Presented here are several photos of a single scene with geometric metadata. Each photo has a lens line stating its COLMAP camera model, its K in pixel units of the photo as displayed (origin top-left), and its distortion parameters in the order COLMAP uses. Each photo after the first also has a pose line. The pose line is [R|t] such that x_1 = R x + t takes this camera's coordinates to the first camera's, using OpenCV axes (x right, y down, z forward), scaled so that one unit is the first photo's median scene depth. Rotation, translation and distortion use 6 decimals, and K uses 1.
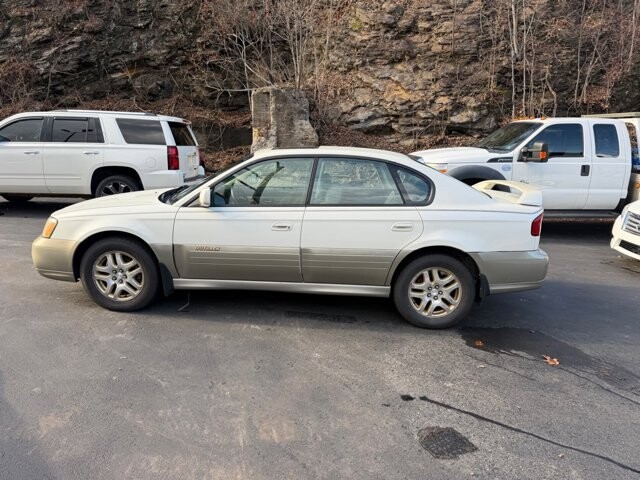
lens RADIAL K [[447.2, 0, 317.2], [0, 447.2, 243.8], [0, 0, 1]] dist [0.023854, -0.026689]
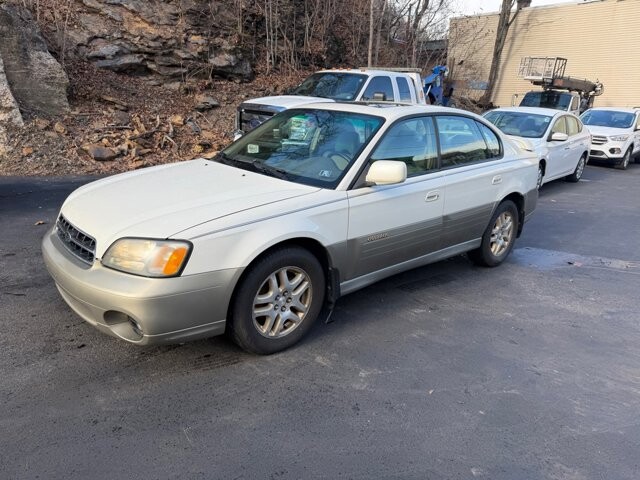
lens RADIAL K [[447.2, 0, 320.6], [0, 447.2, 238.6], [0, 0, 1]] dist [0.023854, -0.026689]
pose [[0.718223, -0.207343, 0.664202, -0.241598], [0.129562, 0.977727, 0.165117, -0.037450], [-0.683644, -0.032536, 0.729090, 0.133353]]
